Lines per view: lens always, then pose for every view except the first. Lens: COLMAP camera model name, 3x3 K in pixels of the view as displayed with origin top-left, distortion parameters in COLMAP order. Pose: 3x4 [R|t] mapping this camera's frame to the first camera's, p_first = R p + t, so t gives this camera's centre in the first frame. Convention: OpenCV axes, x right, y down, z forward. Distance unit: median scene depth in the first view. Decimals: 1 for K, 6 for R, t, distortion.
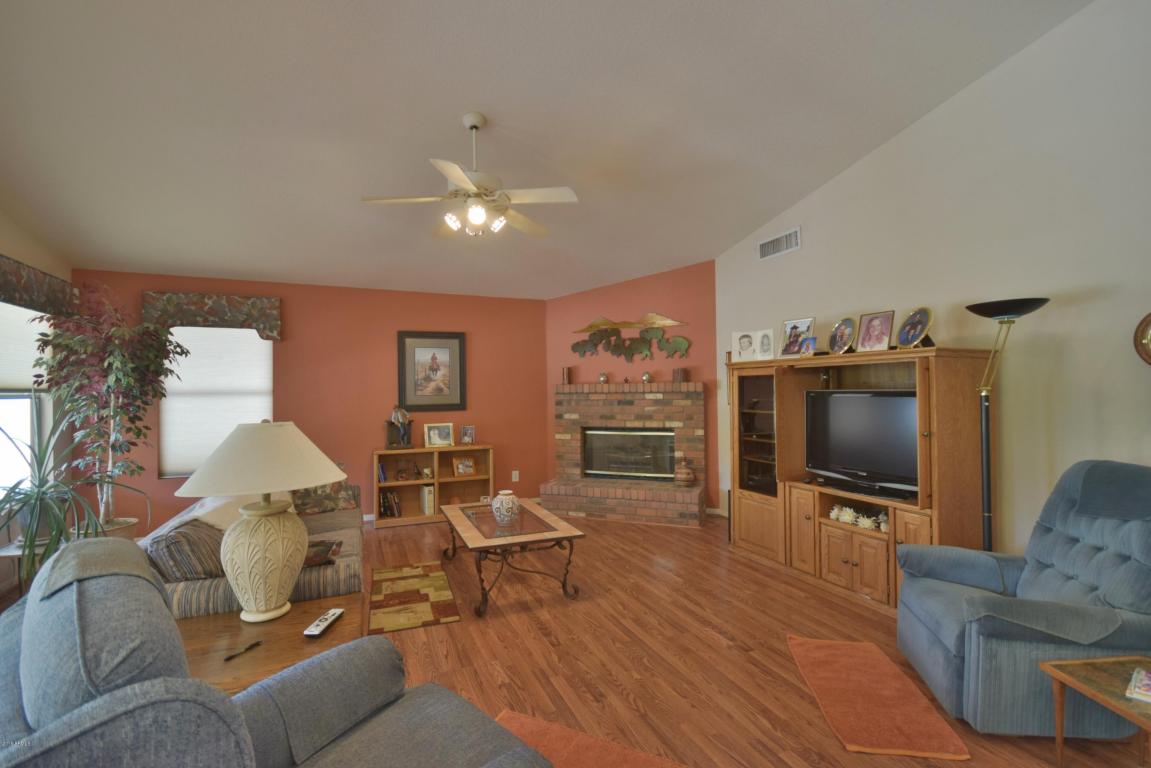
lens RADIAL K [[509.8, 0, 572.6], [0, 509.8, 388.8], [0, 0, 1]] dist [0.007505, -0.011350]
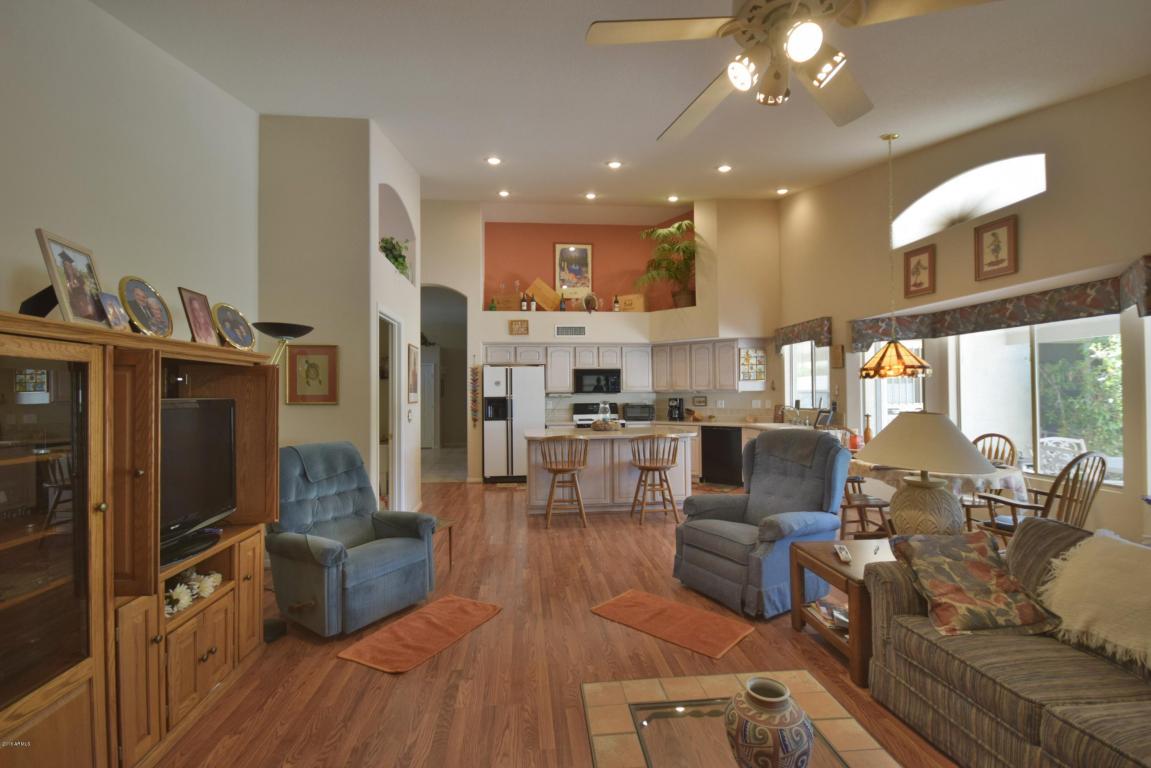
lens RADIAL K [[509.8, 0, 566.4], [0, 509.8, 385.2], [0, 0, 1]] dist [0.007505, -0.011350]
pose [[-0.949104, 0.019738, 0.314344, -0.078752], [0.012511, 0.999609, -0.024993, 0.005368], [-0.314715, -0.019788, -0.948980, 0.953646]]
